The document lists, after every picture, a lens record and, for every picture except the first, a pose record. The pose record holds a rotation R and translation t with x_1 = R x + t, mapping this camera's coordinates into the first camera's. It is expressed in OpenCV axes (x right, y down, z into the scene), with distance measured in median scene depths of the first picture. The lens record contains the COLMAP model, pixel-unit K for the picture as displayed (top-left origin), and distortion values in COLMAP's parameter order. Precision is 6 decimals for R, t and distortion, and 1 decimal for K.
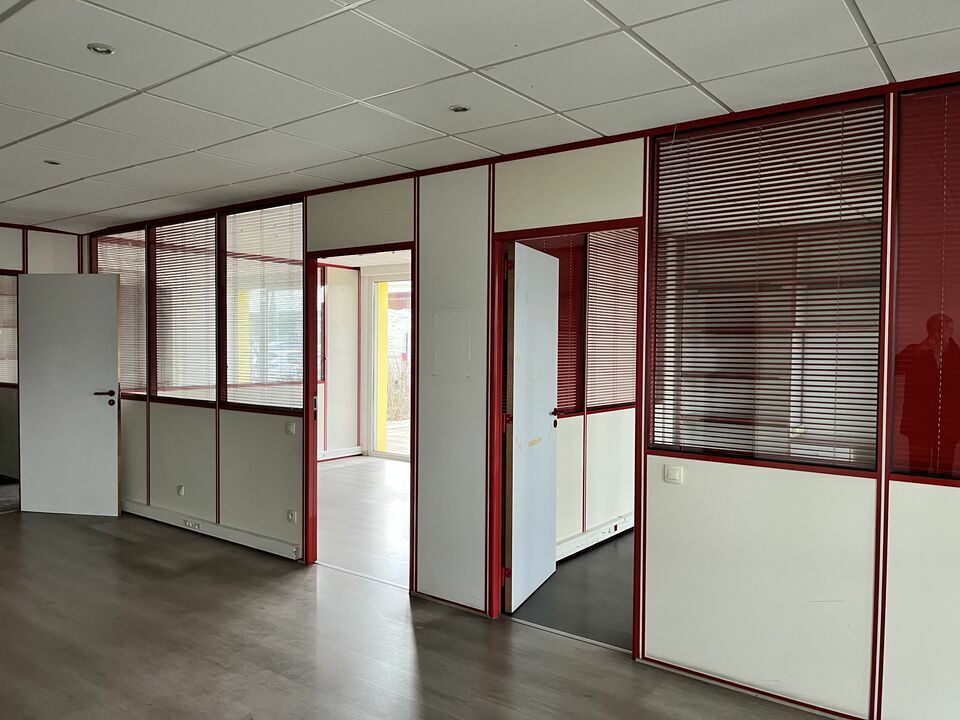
lens RADIAL K [[725.5, 0, 478.6], [0, 725.5, 361.3], [0, 0, 1]] dist [0.040719, -0.004893]
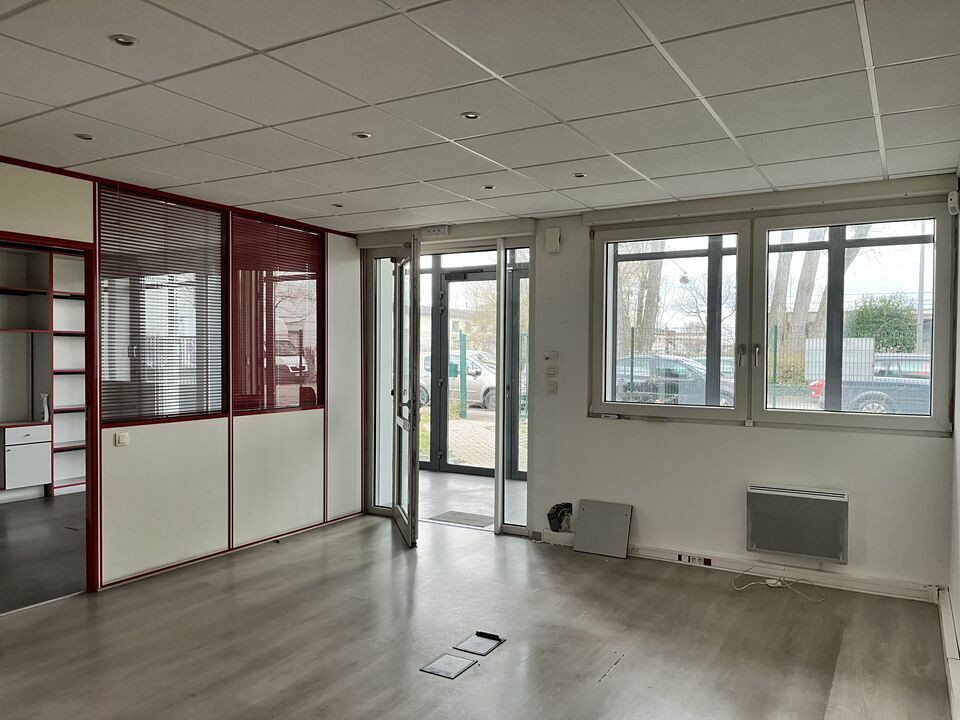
lens RADIAL K [[725.5, 0, 479.2], [0, 725.5, 361.2], [0, 0, 1]] dist [0.040719, -0.004893]
pose [[-0.123930, -0.004876, 0.992279, -1.144361], [0.024384, 0.999671, 0.007958, 0.015130], [-0.991991, 0.025182, -0.123770, 0.496207]]
